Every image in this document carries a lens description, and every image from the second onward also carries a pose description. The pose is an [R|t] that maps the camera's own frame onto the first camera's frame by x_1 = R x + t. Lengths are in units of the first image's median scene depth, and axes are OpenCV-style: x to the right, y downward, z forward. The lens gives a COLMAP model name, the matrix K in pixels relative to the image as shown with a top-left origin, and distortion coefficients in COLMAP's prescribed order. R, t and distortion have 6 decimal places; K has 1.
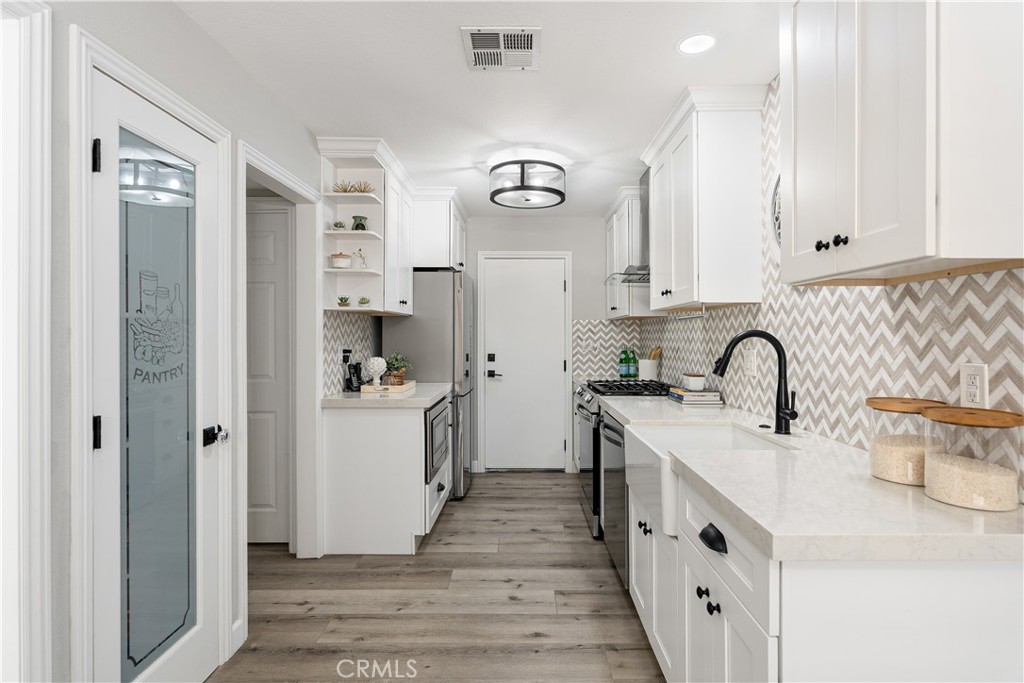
lens RADIAL K [[521.4, 0, 511.7], [0, 521.4, 330.6], [0, 0, 1]] dist [0.000296, -0.002061]
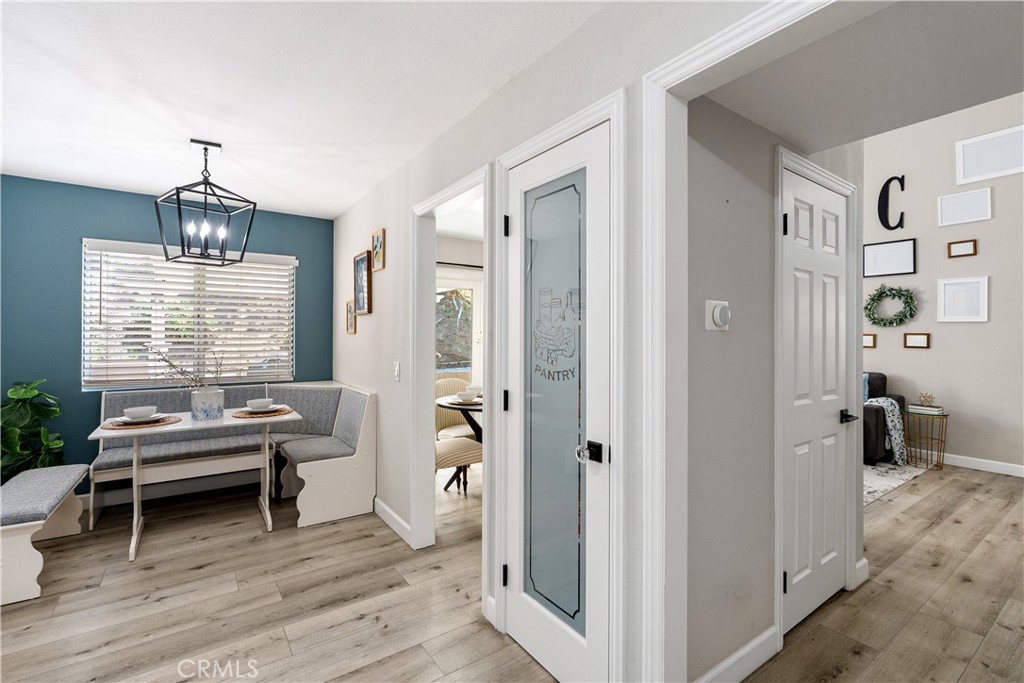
lens RADIAL K [[468.8, 0, 515.8], [0, 468.8, 329.0], [0, 0, 1]] dist [-0.002140, 0.000293]
pose [[-0.801359, -0.010429, -0.598093, 0.014644], [-0.000589, 0.999861, -0.016646, 0.000995], [0.598184, -0.012988, -0.801254, 0.891581]]
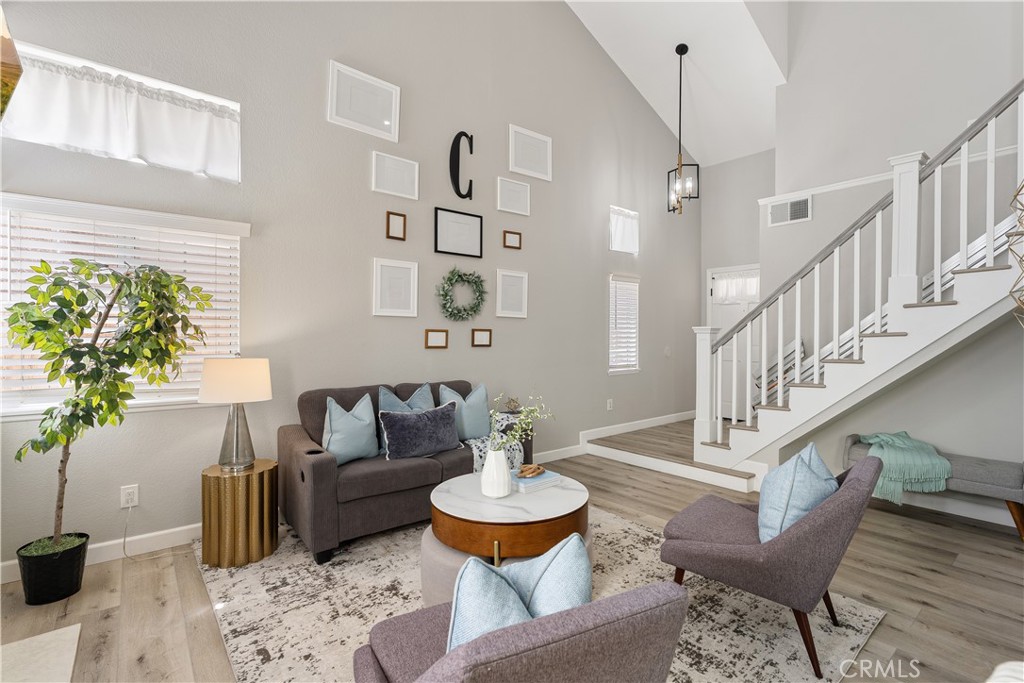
lens RADIAL K [[468.8, 0, 514.6], [0, 468.8, 340.9], [0, 0, 1]] dist [-0.002140, 0.000293]
pose [[0.641601, 0.007614, -0.767000, -0.846367], [0.004528, 0.999896, 0.013713, 0.003567], [0.767025, -0.012271, 0.641500, -0.248776]]
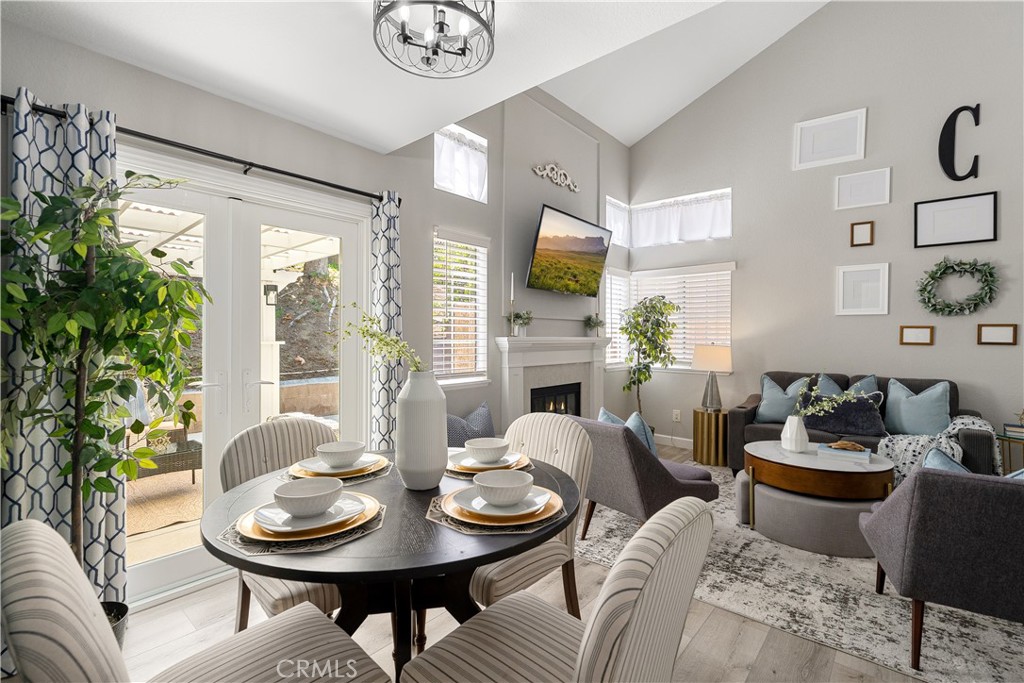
lens RADIAL K [[468.8, 0, 510.4], [0, 468.8, 336.2], [0, 0, 1]] dist [-0.002140, 0.000293]
pose [[-0.638779, -0.002038, -0.769387, -0.357333], [0.001742, 0.999990, -0.004095, 0.018256], [0.769388, -0.003956, -0.638769, 0.305553]]
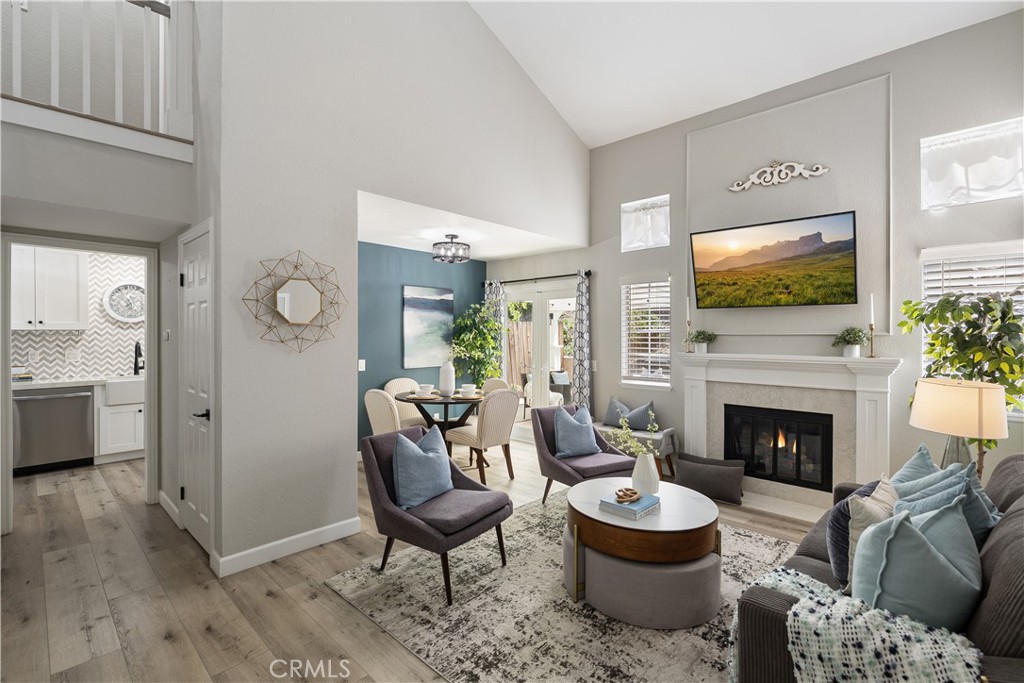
lens RADIAL K [[468.8, 0, 507.8], [0, 468.8, 336.8], [0, 0, 1]] dist [-0.002140, 0.000293]
pose [[-0.724414, -0.001337, 0.689364, -1.734221], [-0.006697, 0.999965, -0.005098, -0.018097], [-0.689332, -0.008310, -0.724398, 0.864585]]
